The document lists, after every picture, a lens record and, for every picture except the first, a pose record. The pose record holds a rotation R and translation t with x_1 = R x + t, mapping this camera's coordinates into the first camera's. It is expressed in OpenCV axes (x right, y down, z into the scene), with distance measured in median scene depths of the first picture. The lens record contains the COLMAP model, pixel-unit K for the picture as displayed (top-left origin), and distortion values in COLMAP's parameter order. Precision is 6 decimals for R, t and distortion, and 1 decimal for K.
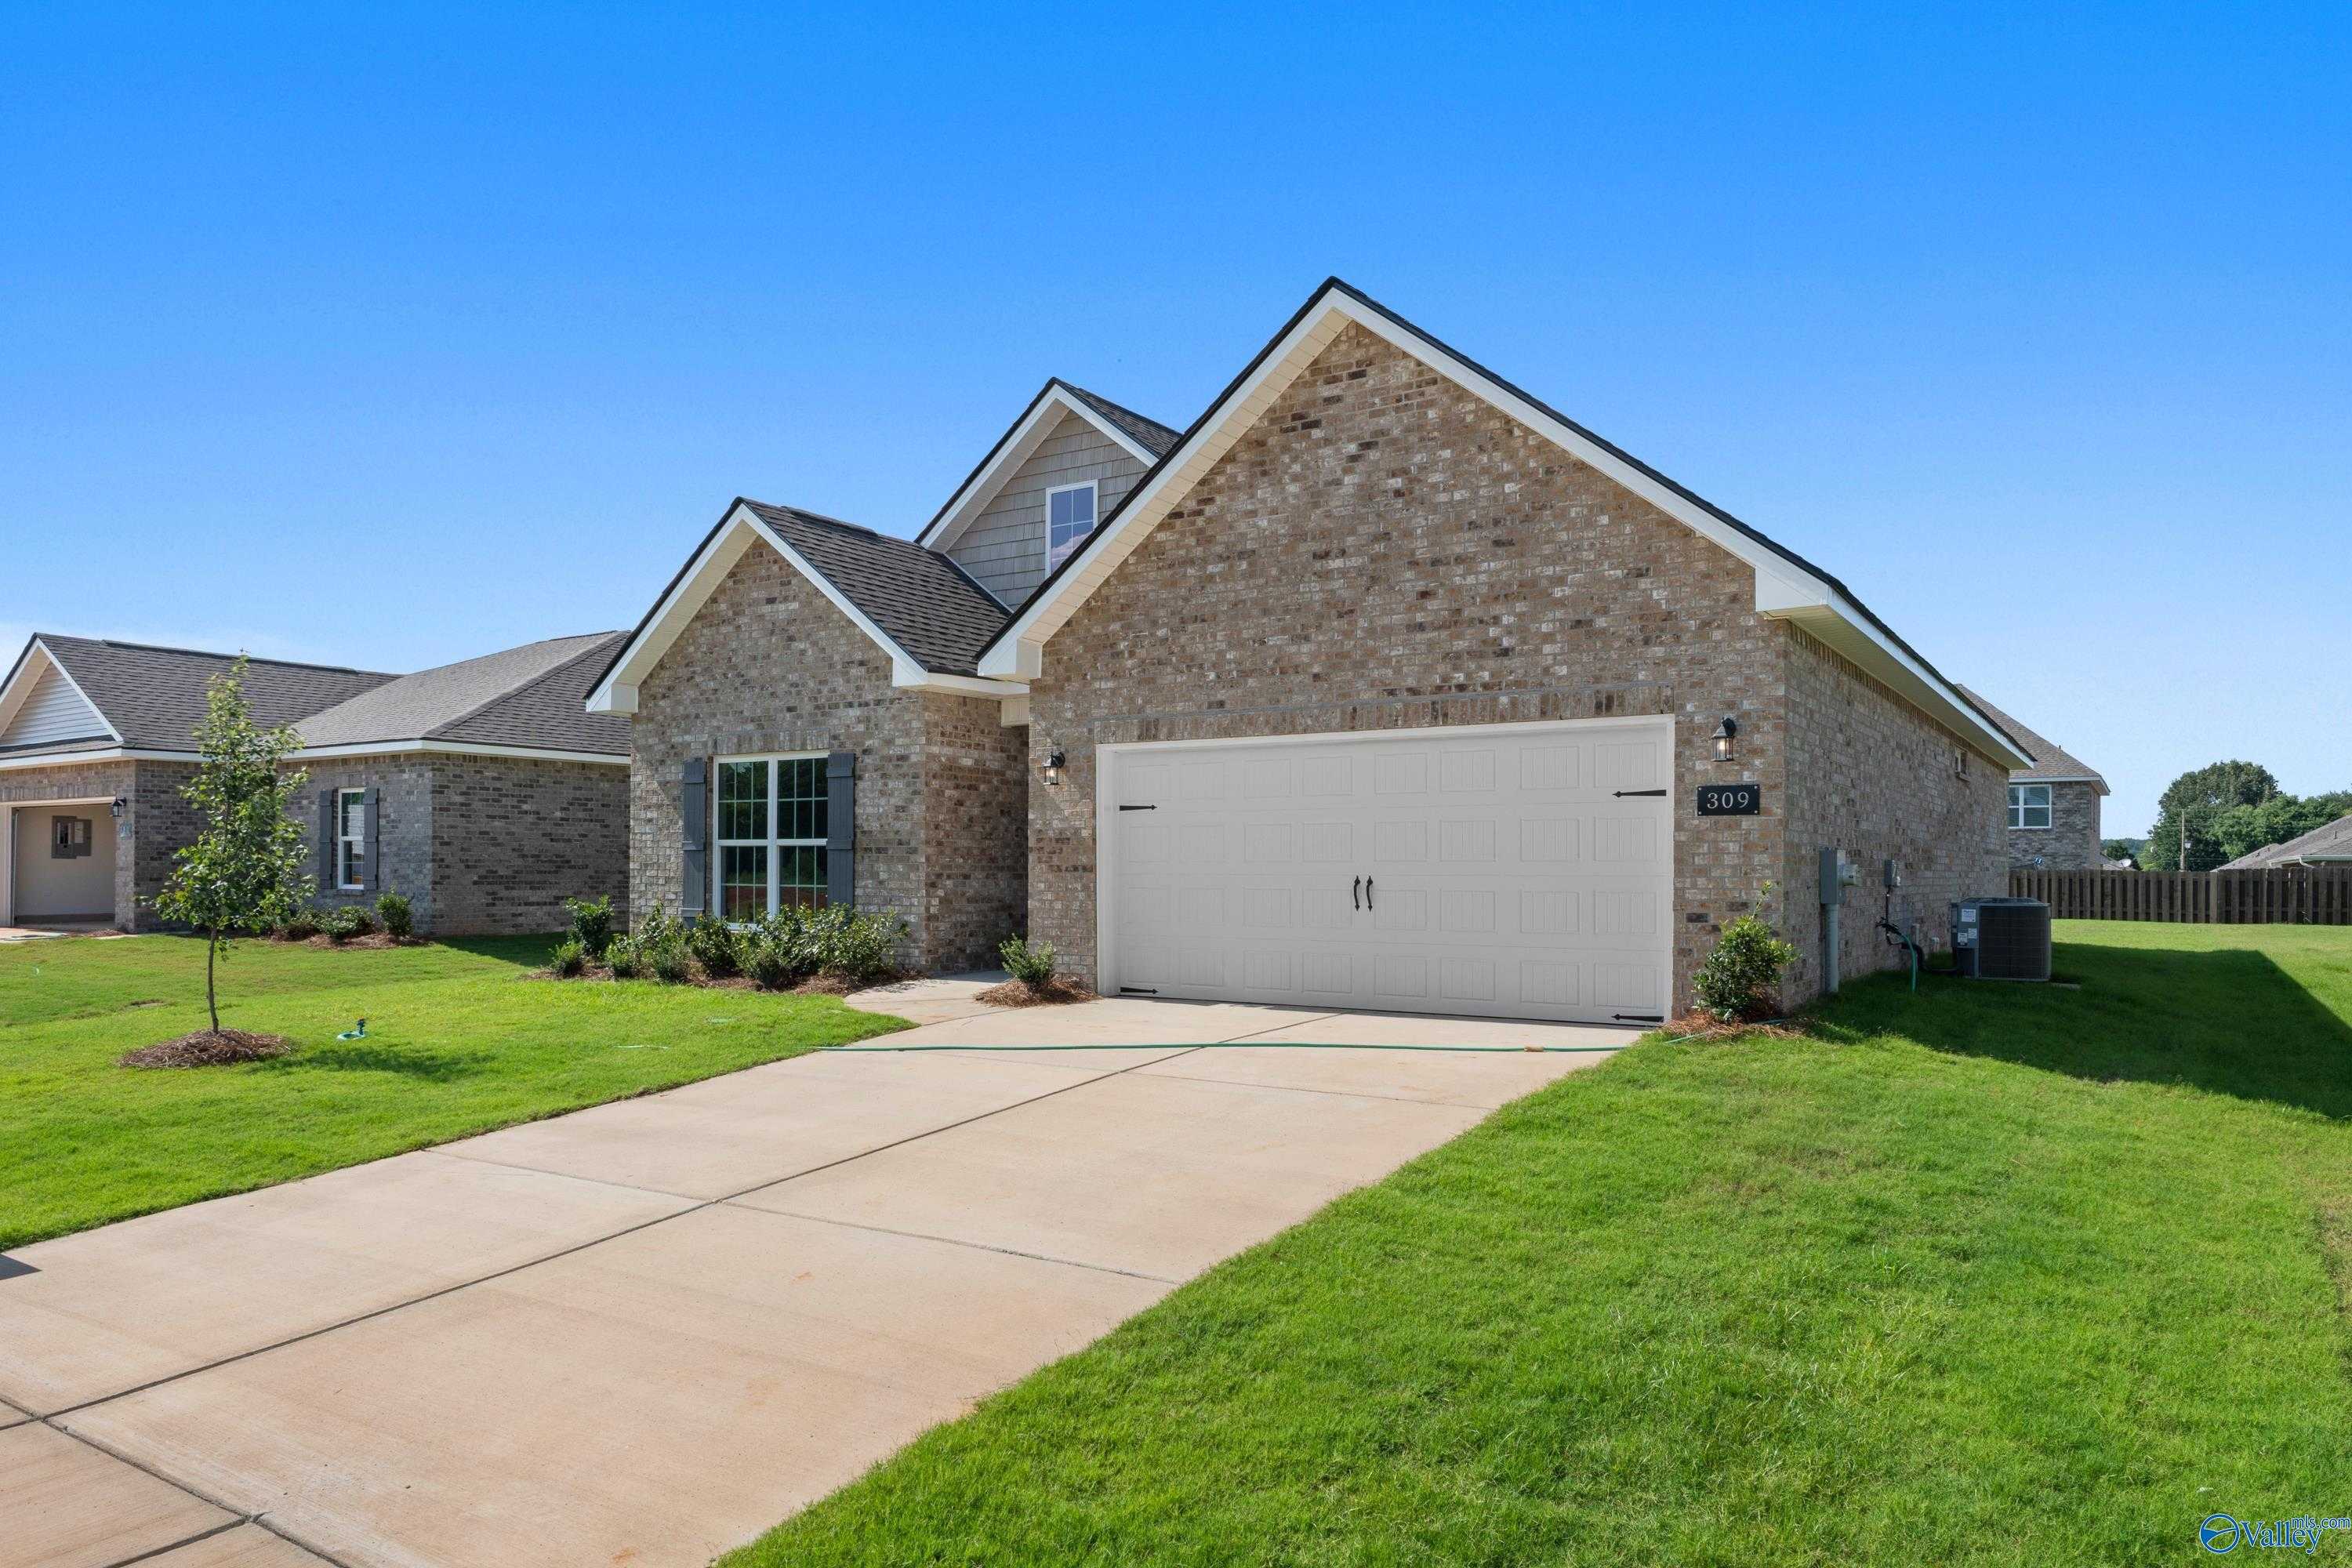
lens RADIAL K [[1495.1, 0, 1137.6], [0, 1495.1, 892.6], [0, 0, 1]] dist [-0.005330, -0.001532]
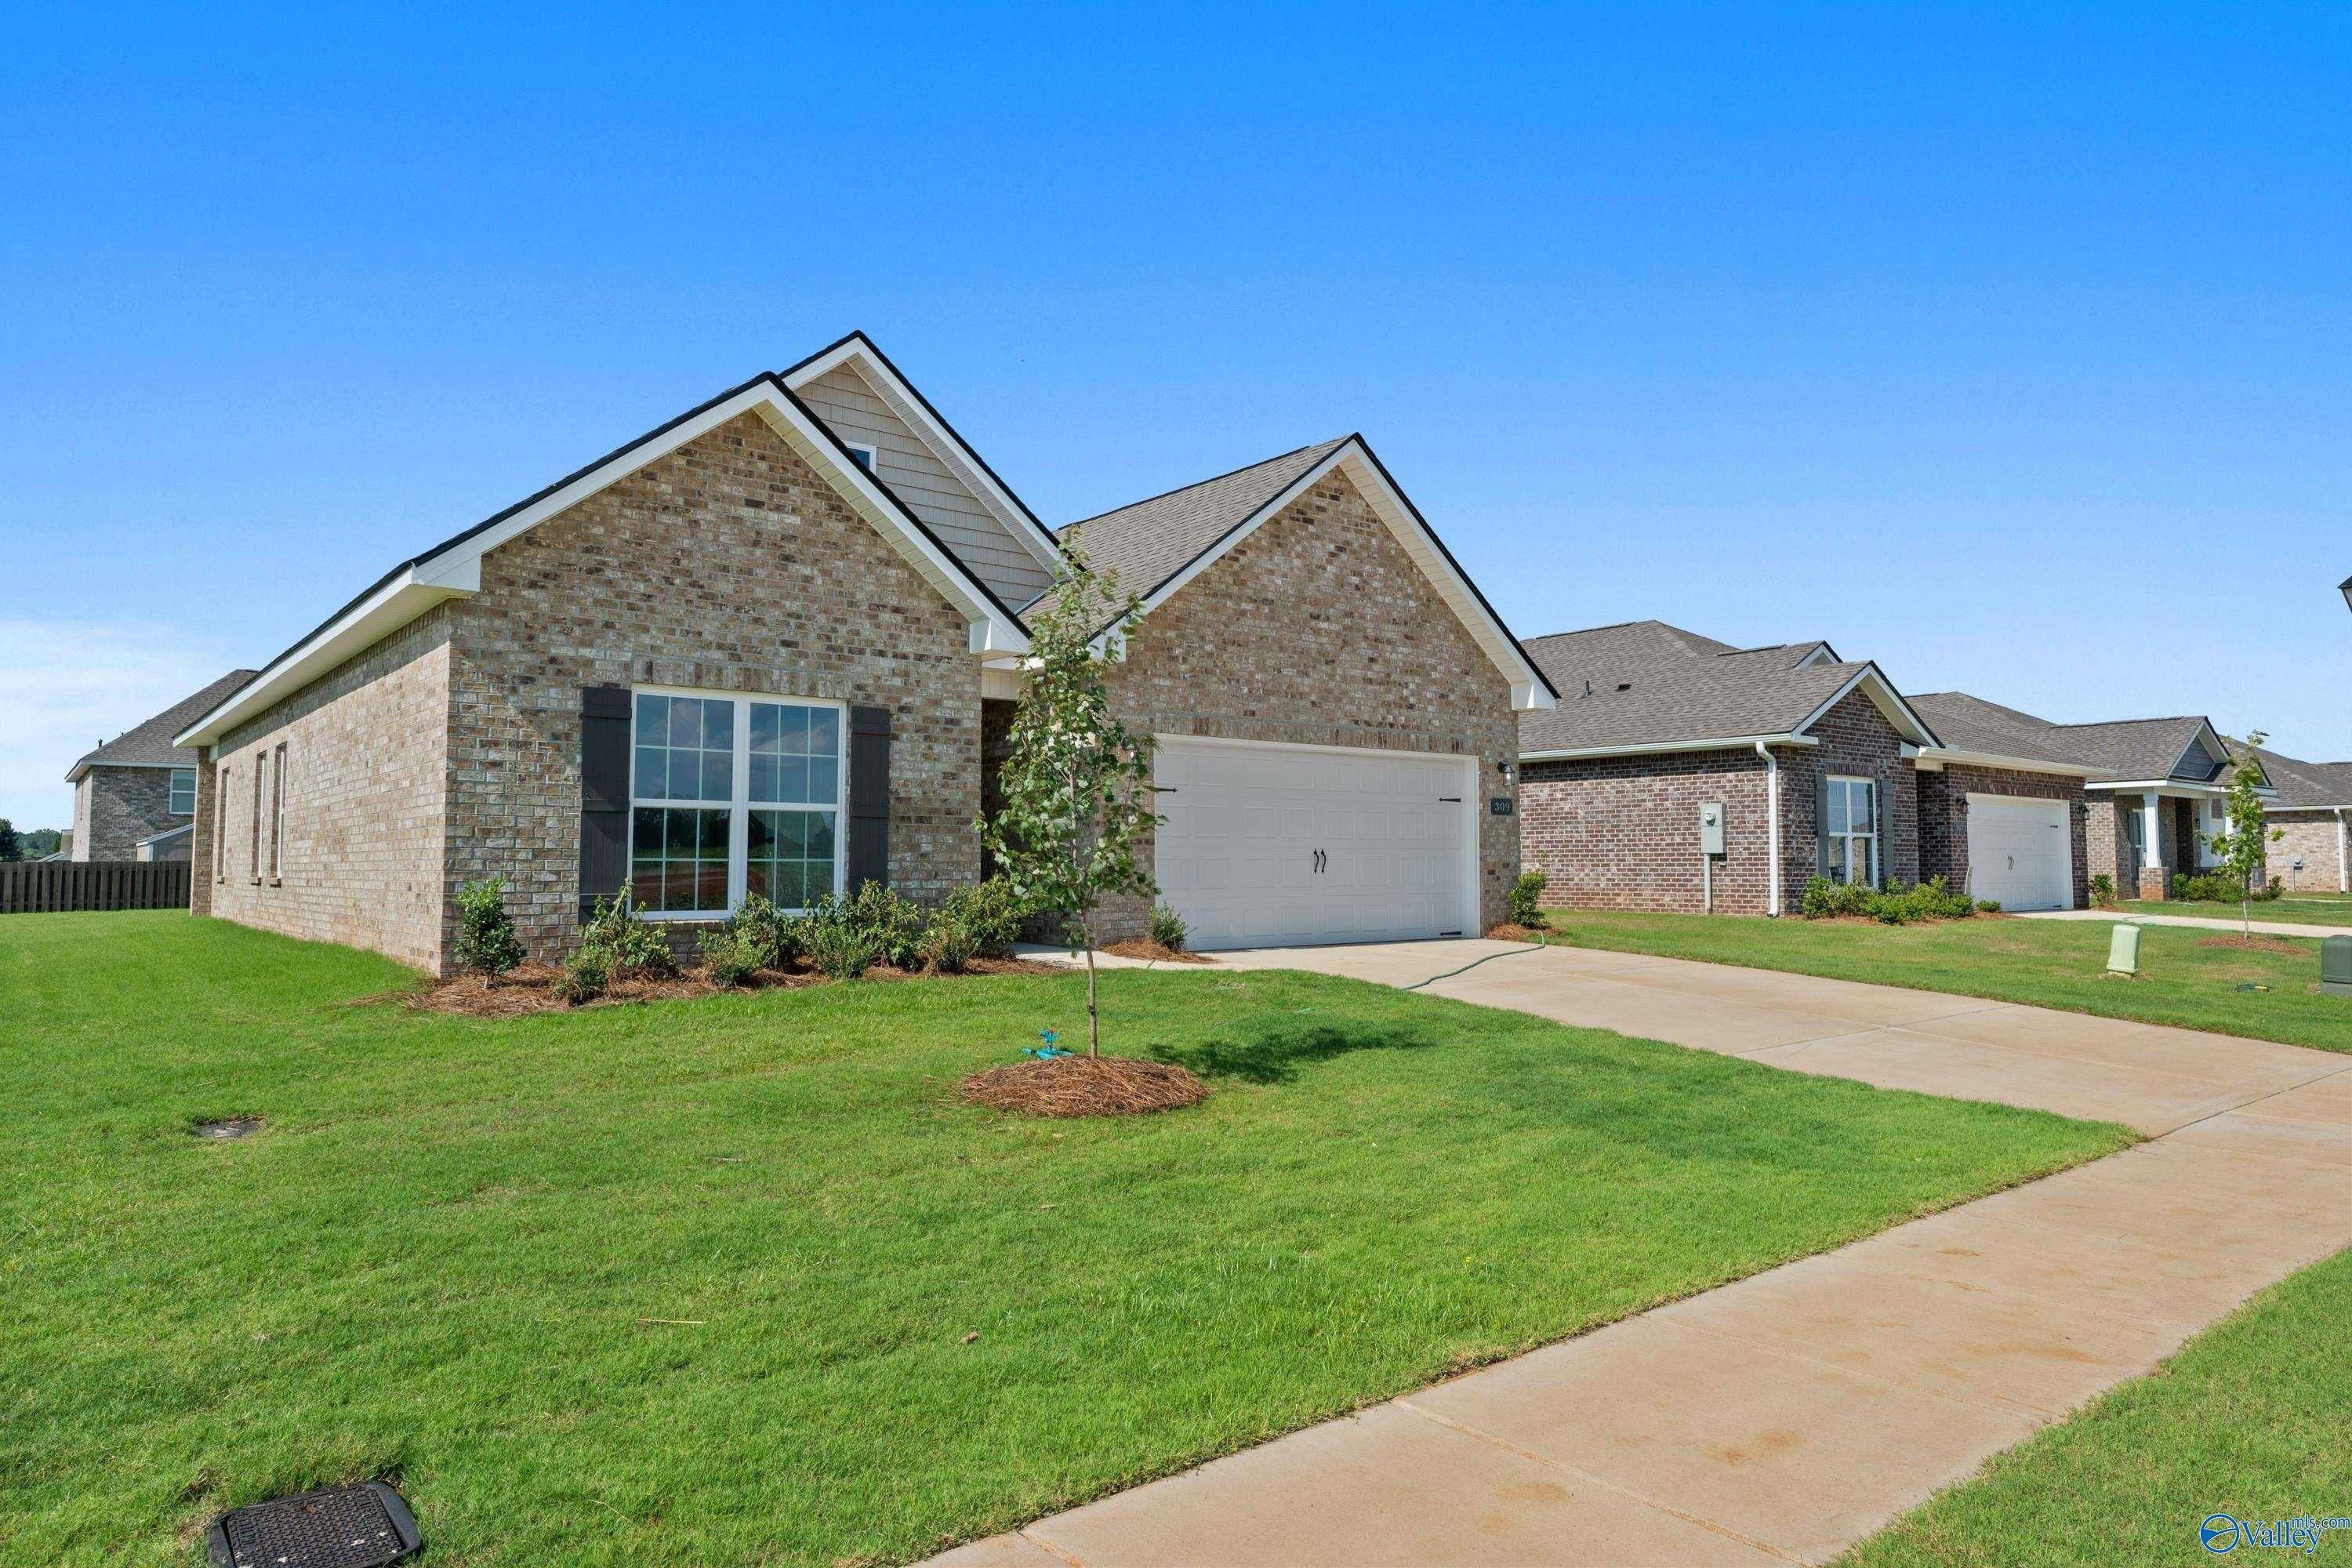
lens RADIAL K [[1495.1, 0, 1174.9], [0, 1495.1, 794.9], [0, 0, 1]] dist [-0.005330, -0.001532]
pose [[0.285221, 0.040018, 0.957626, -1.164573], [0.015248, 0.998812, -0.046280, 0.001109], [-0.958341, 0.027802, 0.284272, 0.694284]]
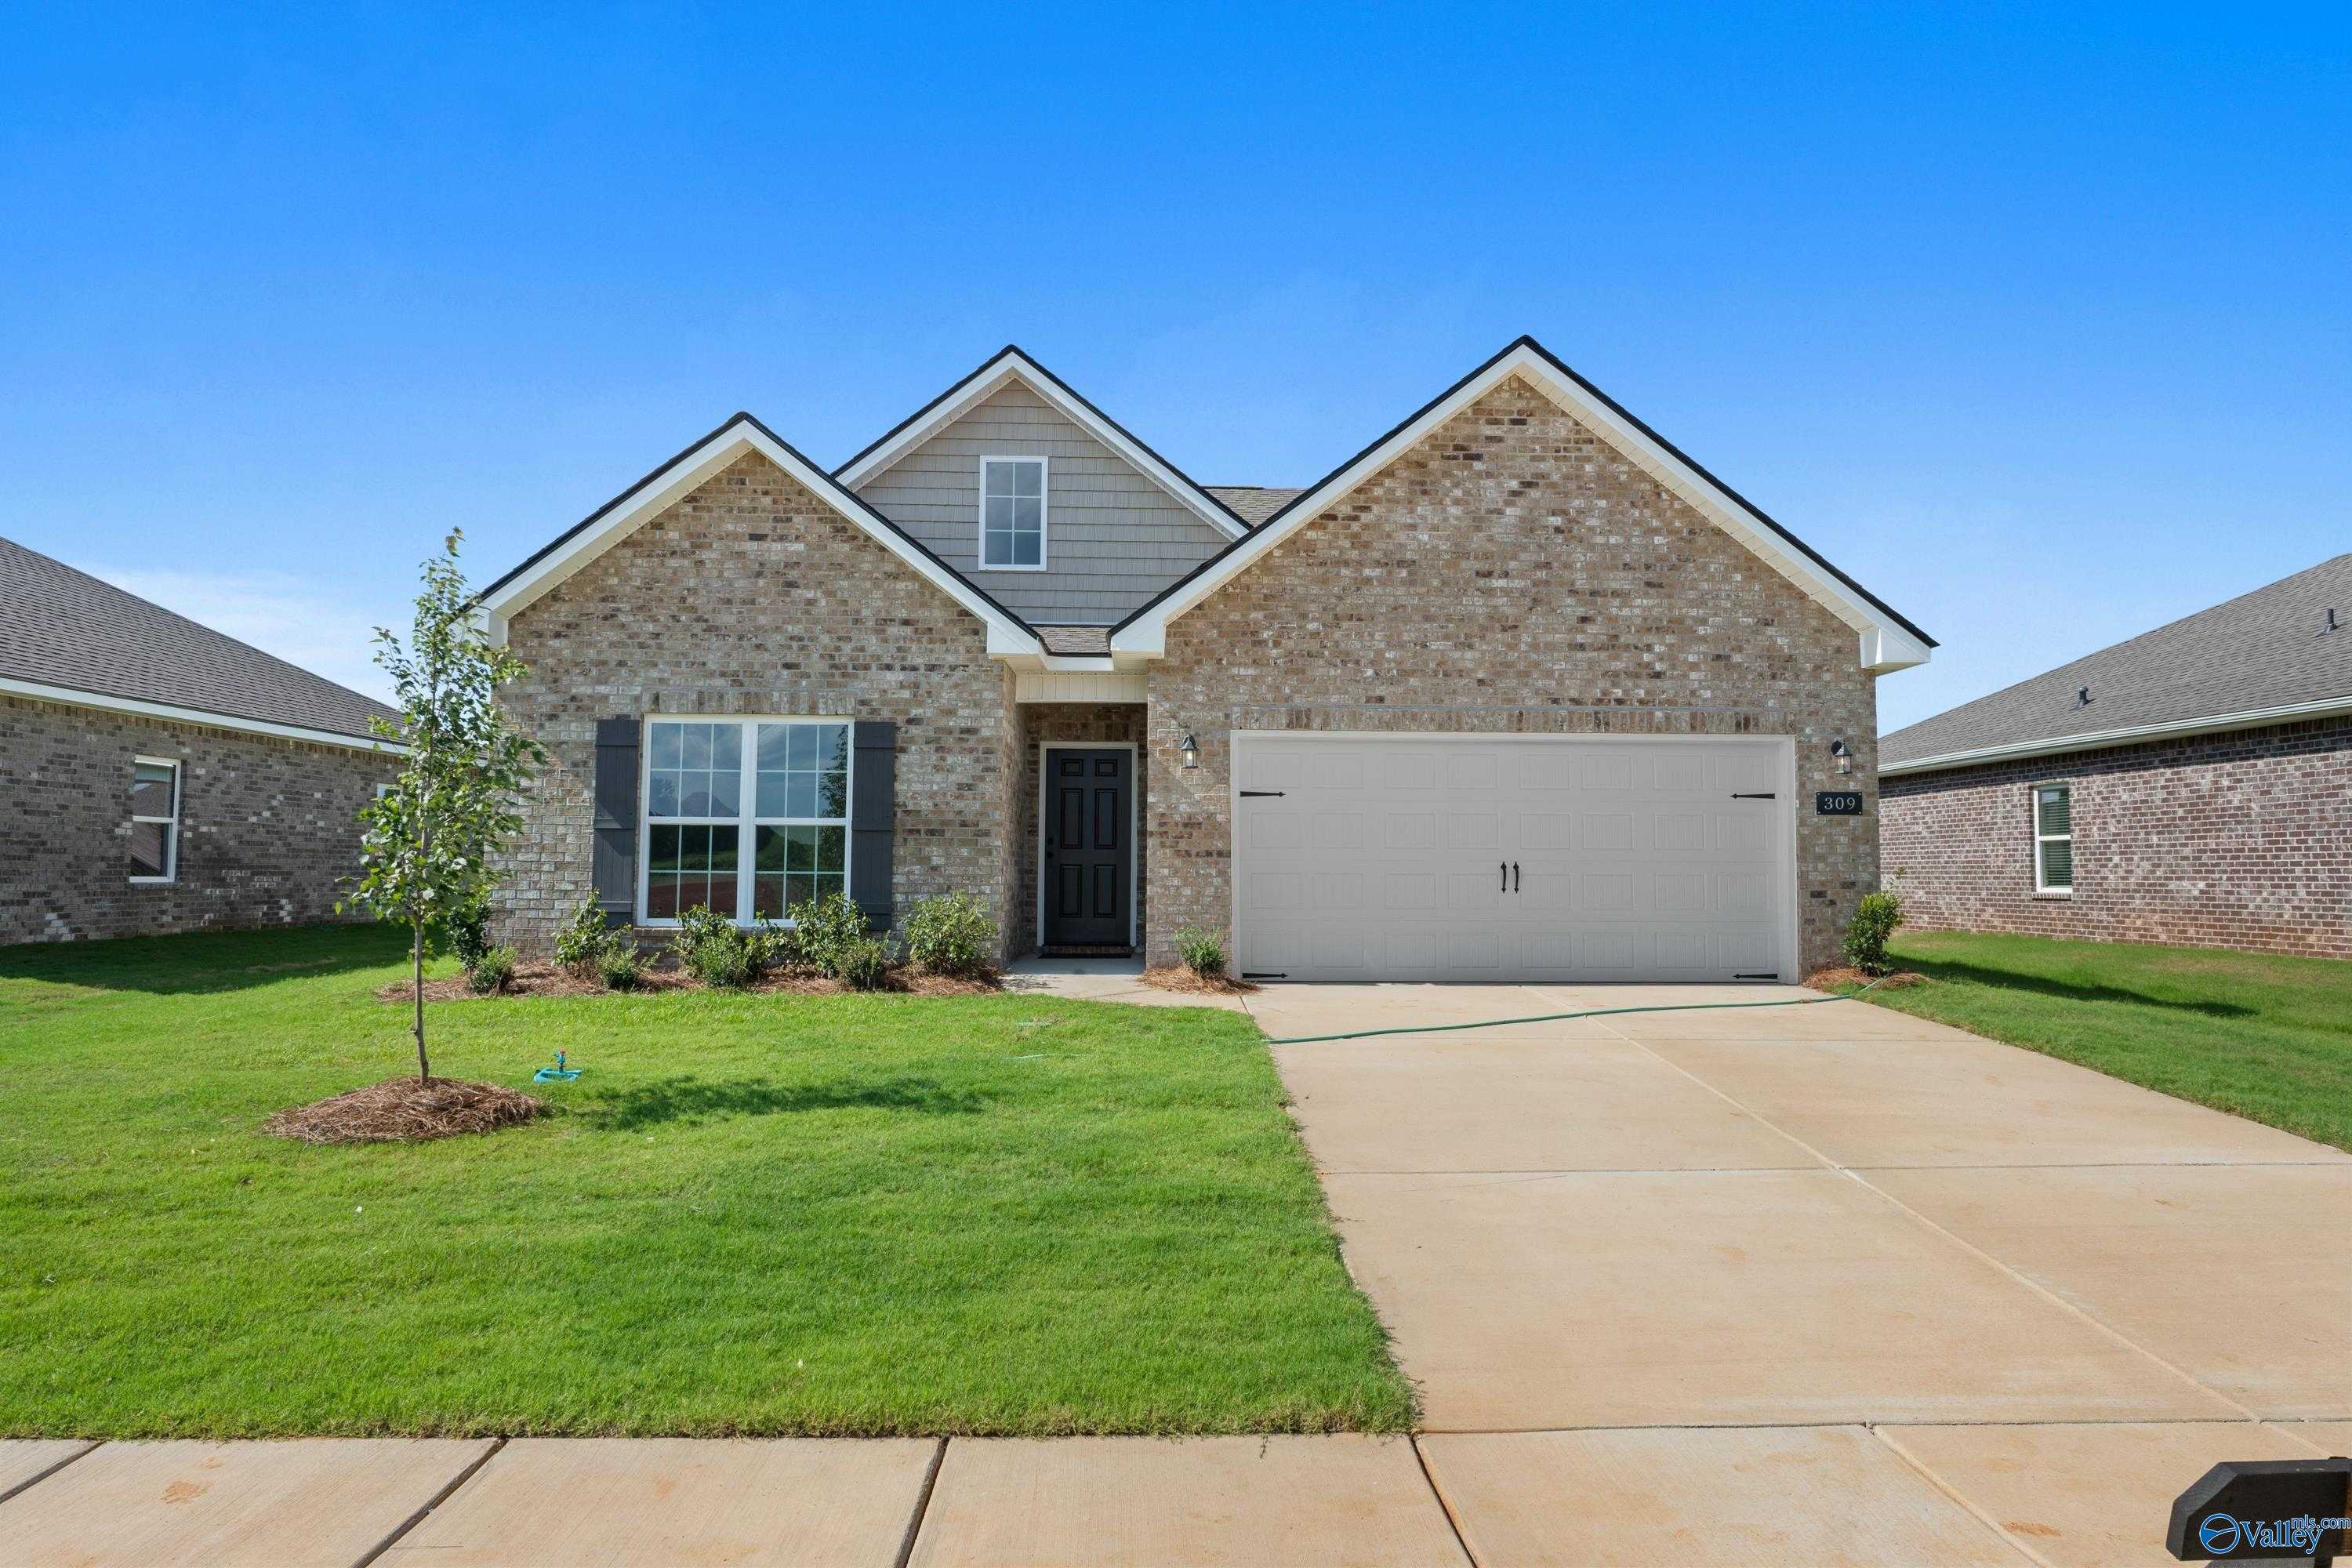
lens RADIAL K [[1495.1, 0, 1163.8], [0, 1495.1, 799.1], [0, 0, 1]] dist [-0.005330, -0.001532]
pose [[0.816956, 0.030178, 0.575910, -0.670602], [0.005679, 0.998161, -0.060360, 0.007684], [-0.576672, 0.052581, 0.815282, 0.223746]]
